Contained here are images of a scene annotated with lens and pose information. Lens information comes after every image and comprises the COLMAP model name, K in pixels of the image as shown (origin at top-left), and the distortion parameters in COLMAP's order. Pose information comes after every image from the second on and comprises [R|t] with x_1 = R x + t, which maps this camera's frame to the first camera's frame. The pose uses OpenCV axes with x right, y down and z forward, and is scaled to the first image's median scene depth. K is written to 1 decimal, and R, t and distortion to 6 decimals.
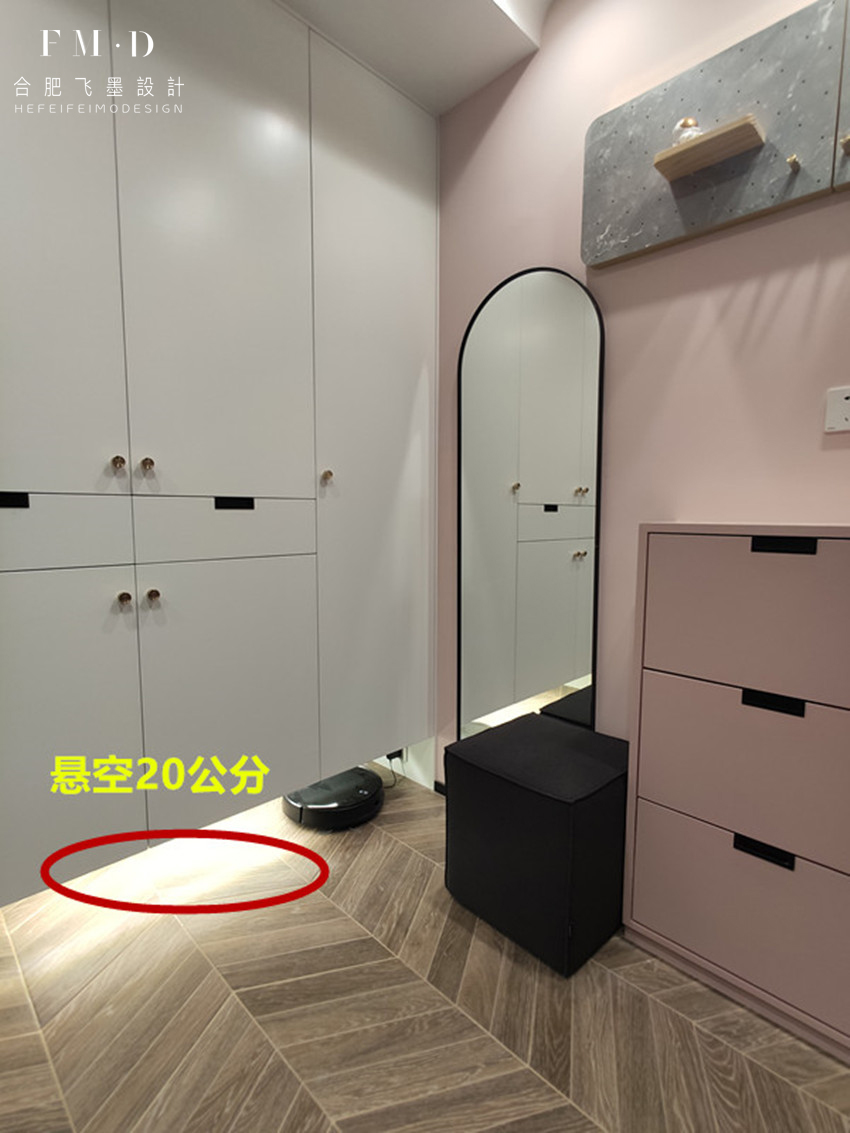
lens RADIAL K [[560.7, 0, 426.8], [0, 560.7, 568.1], [0, 0, 1]] dist [-0.000095, 0.001438]
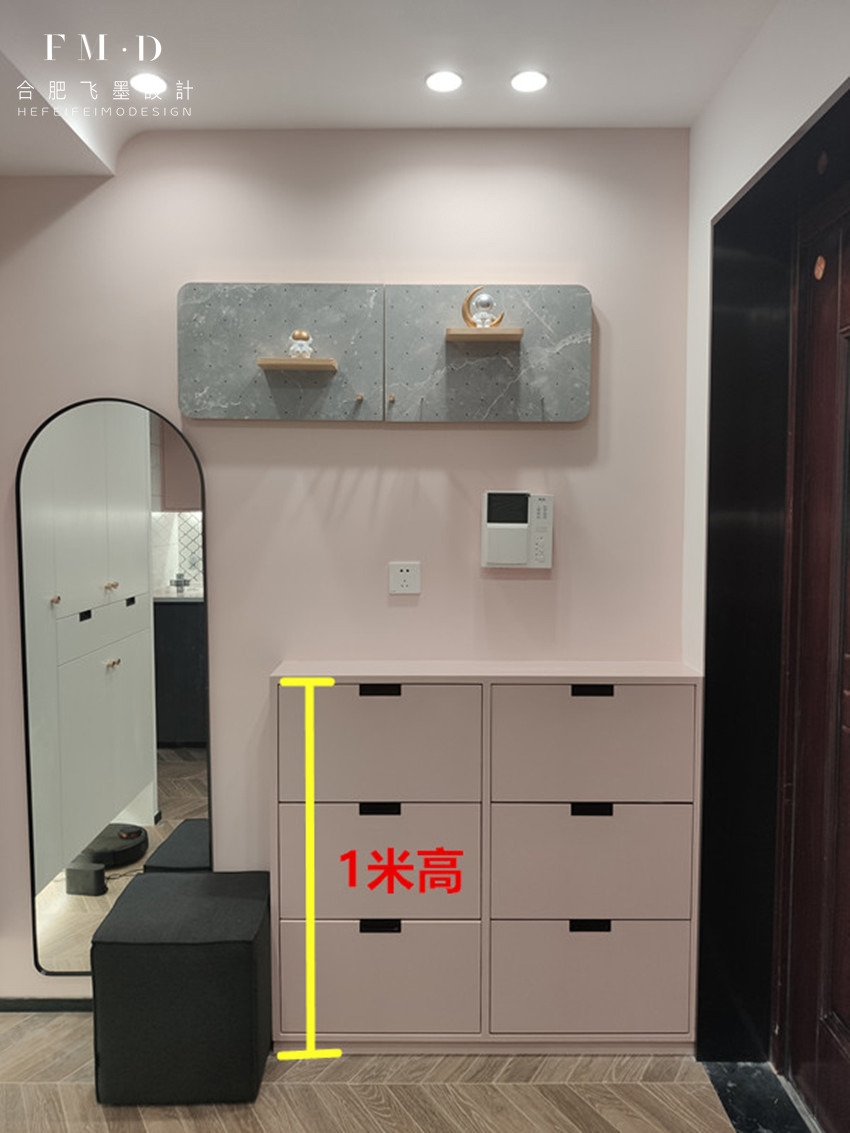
lens RADIAL K [[871.3, 0, 431.2], [0, 871.3, 567.5], [0, 0, 1]] dist [0.019876, -0.027398]
pose [[0.704826, -0.049536, 0.707648, -0.612861], [0.072755, 0.997346, -0.002649, -0.264519], [-0.705639, 0.053352, 0.706560, -0.479704]]
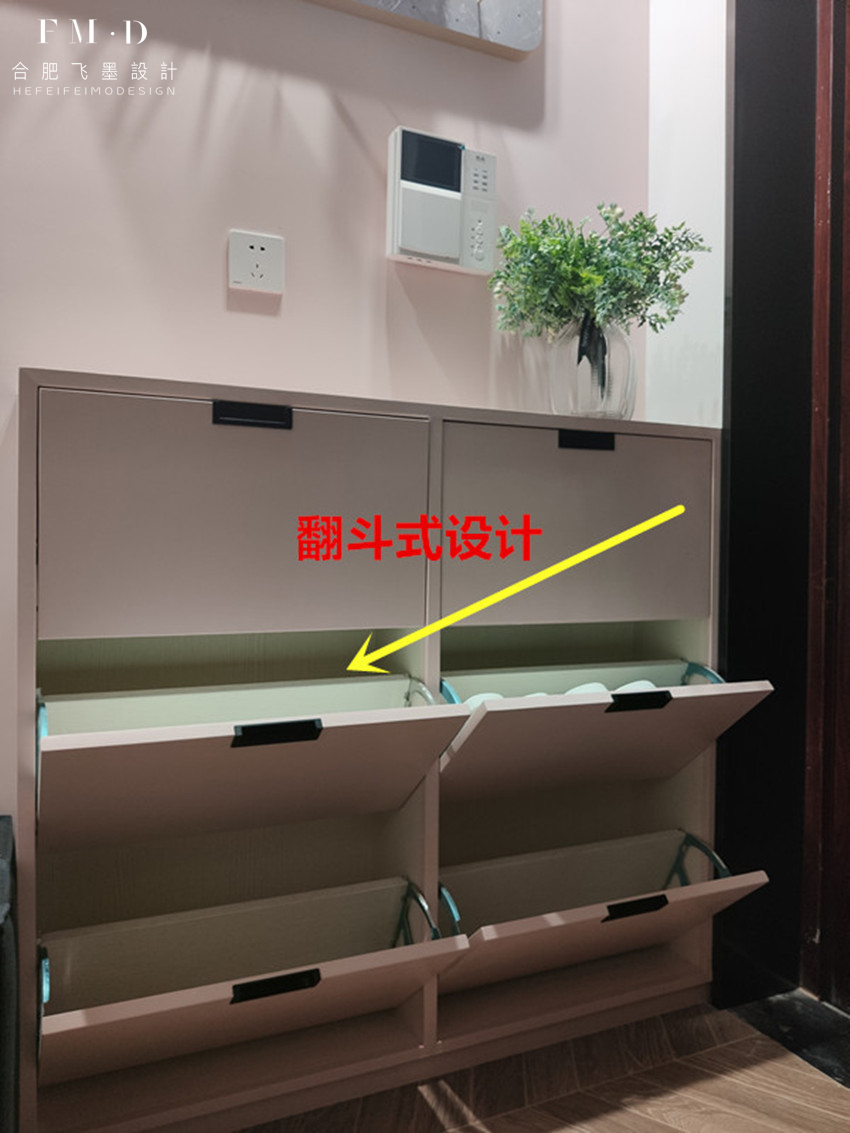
lens RADIAL K [[871.3, 0, 431.5], [0, 871.3, 563.0], [0, 0, 1]] dist [0.019876, -0.027398]
pose [[0.329666, -0.012490, 0.944015, -0.268081], [0.088436, 0.995924, -0.017706, 0.150821], [-0.939946, 0.089322, 0.329427, 0.365871]]
